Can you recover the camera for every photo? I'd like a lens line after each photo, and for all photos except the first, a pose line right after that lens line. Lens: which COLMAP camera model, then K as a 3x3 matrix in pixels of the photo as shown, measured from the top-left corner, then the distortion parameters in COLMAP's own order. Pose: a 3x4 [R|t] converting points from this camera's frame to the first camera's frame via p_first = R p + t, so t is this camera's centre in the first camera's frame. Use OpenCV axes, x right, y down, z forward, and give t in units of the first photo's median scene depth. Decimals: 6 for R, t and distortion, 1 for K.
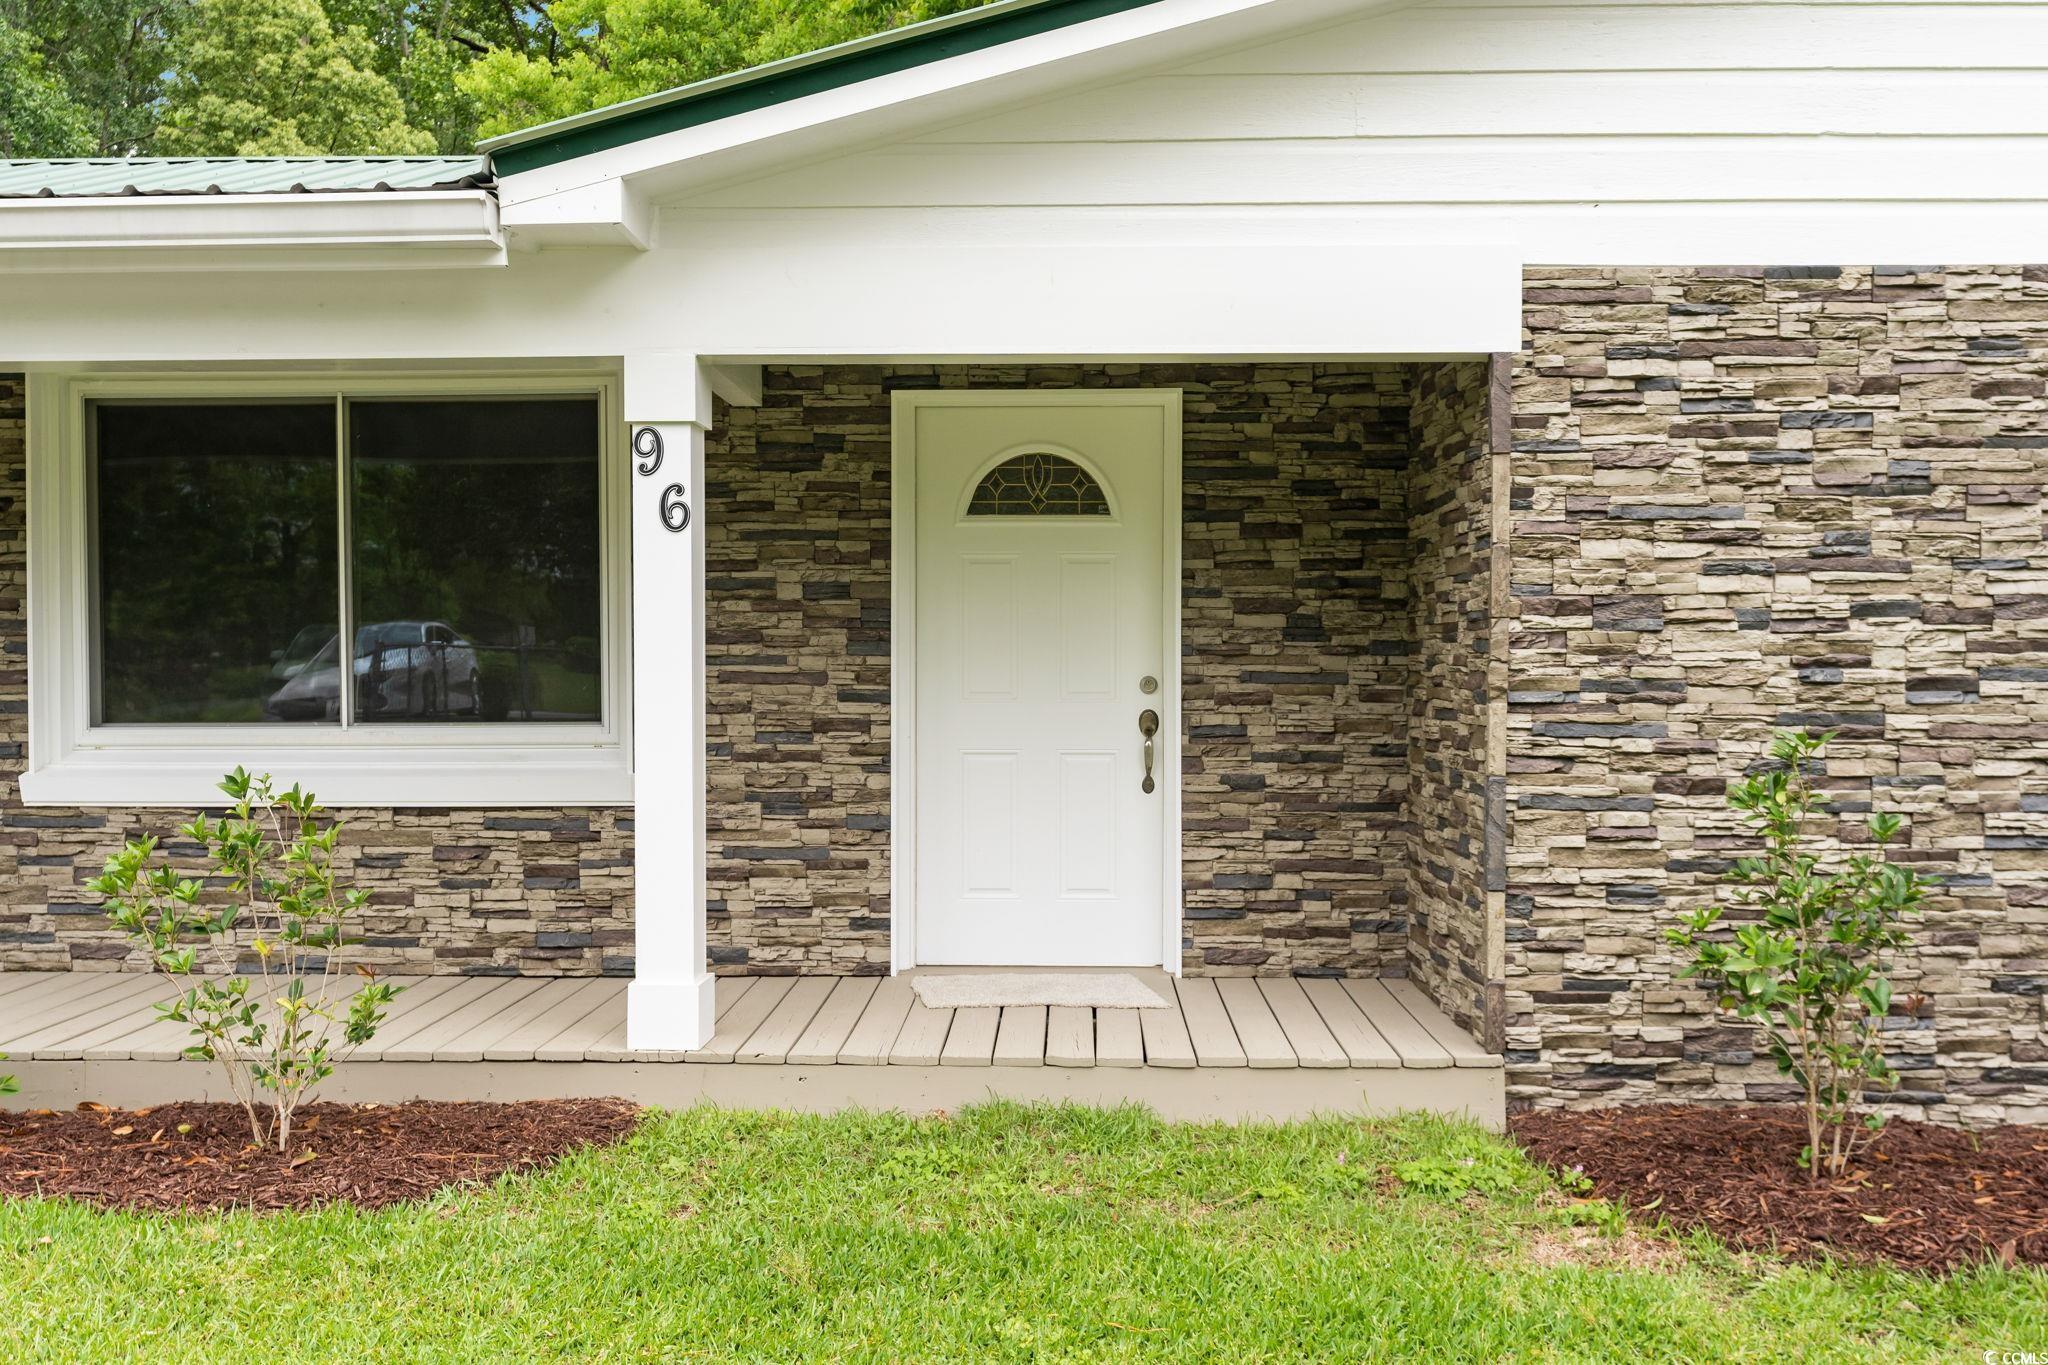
lens RADIAL K [[1856.8, 0, 1024.0], [0, 1856.8, 682.5], [0, 0, 1]] dist [0.007516, 0.004934]
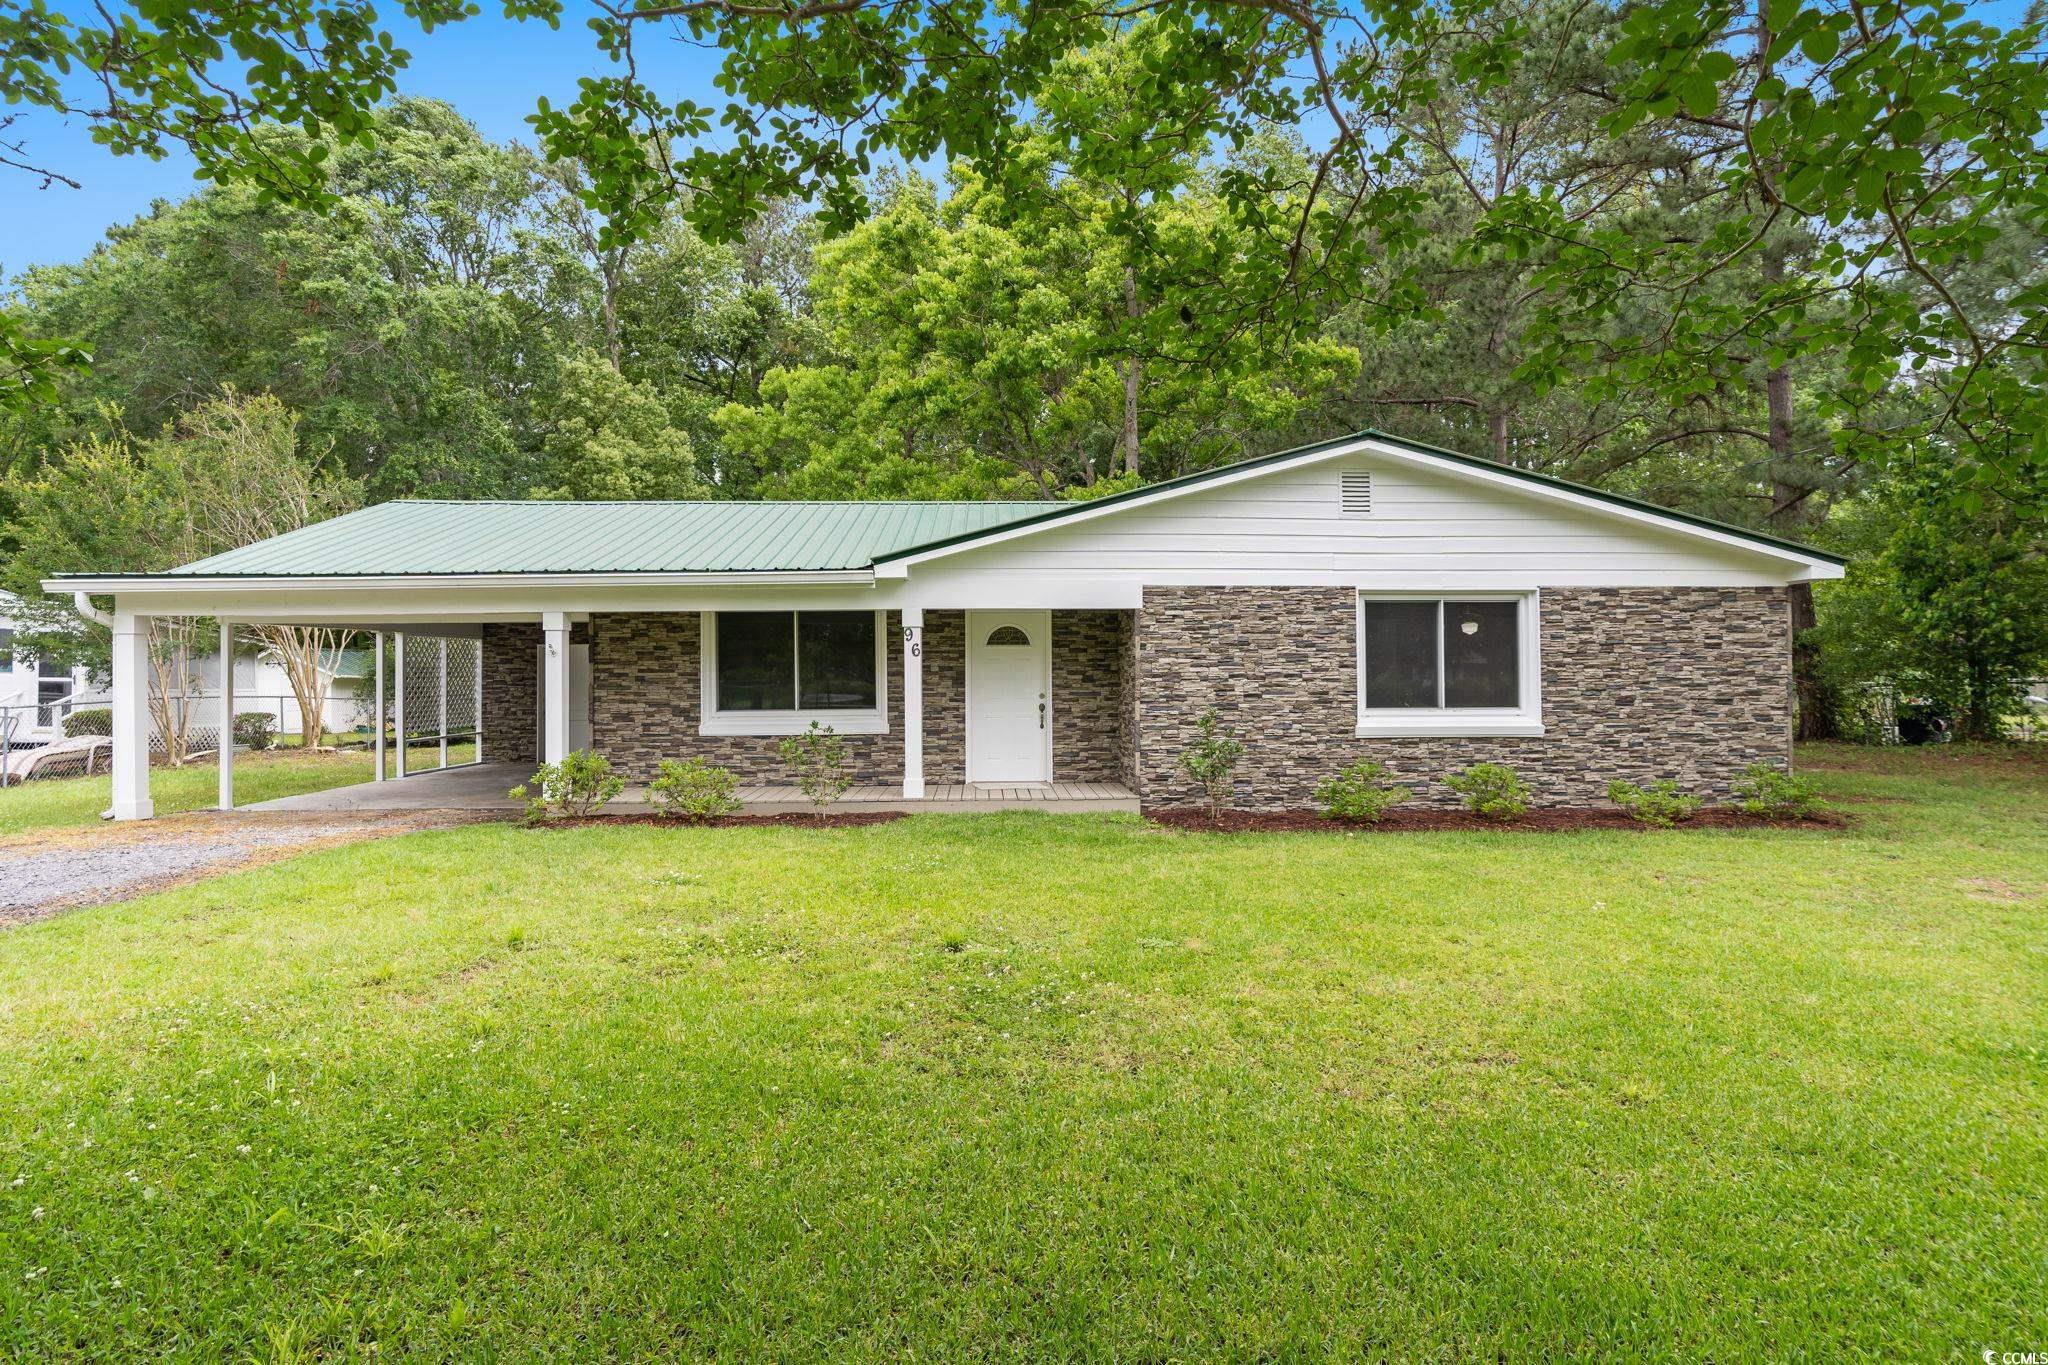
lens RADIAL K [[1011.9, 0, 1027.0], [0, 1011.9, 661.0], [0, 0, 1]] dist [-0.002728, 0.000541]
pose [[0.997202, -0.005235, 0.074573, -0.119676], [0.006969, 0.999711, -0.023009, -0.025097], [-0.074431, 0.023465, 0.996950, -1.022551]]
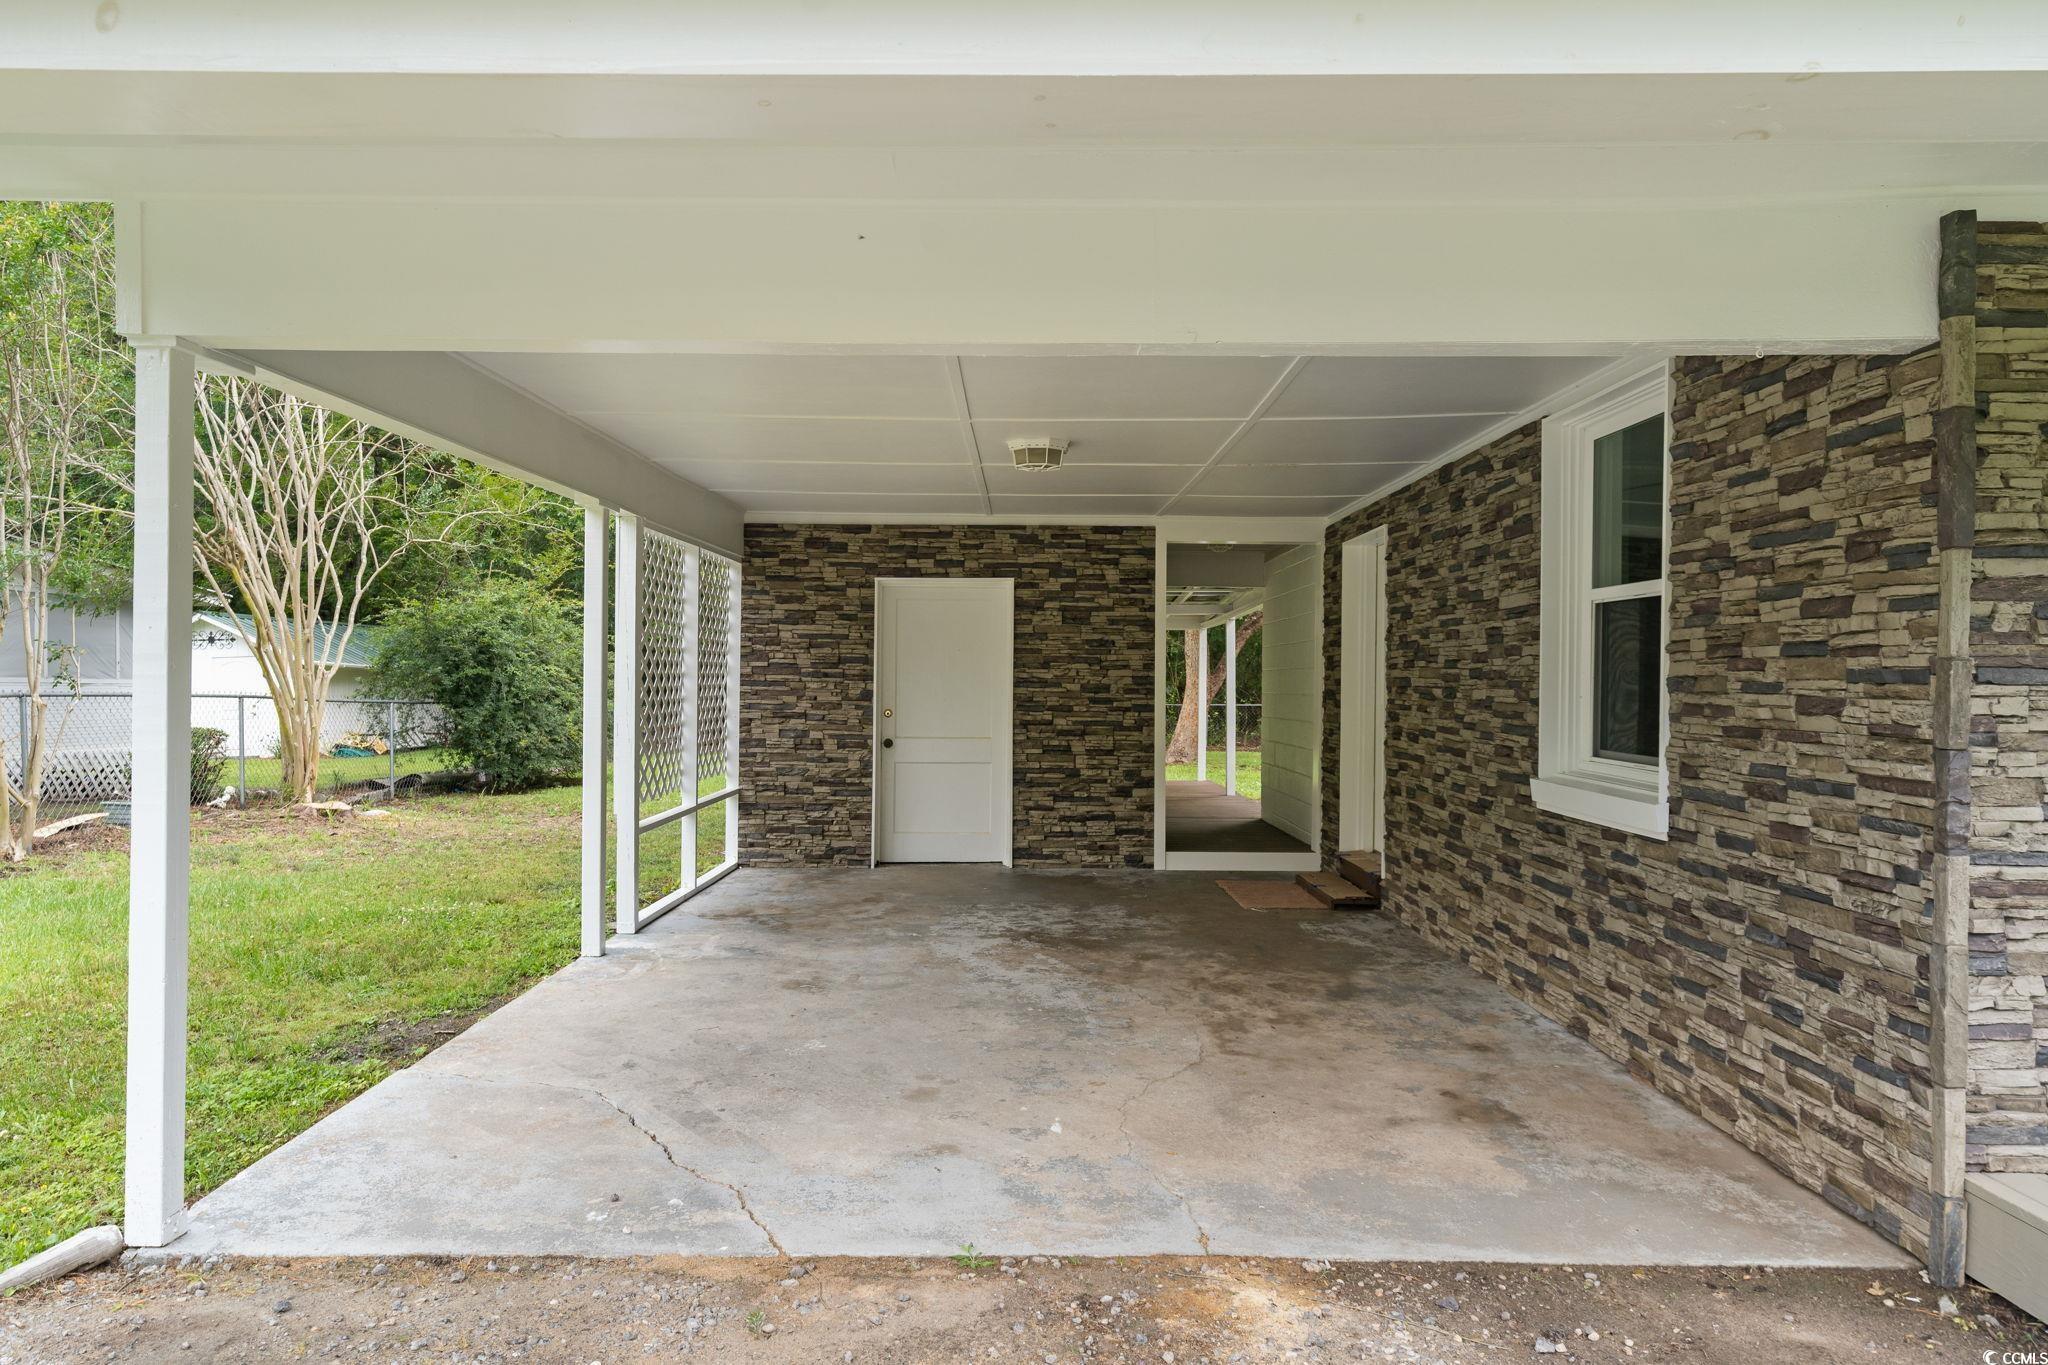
lens RADIAL K [[1308.3, 0, 1015.4], [0, 1308.3, 672.1], [0, 0, 1]] dist [-0.001476, 0.000773]
pose [[0.999929, 0.008448, 0.008381, -1.322553], [-0.008307, 0.999825, -0.016748, -0.011857], [-0.008521, 0.016678, 0.999825, 0.686733]]
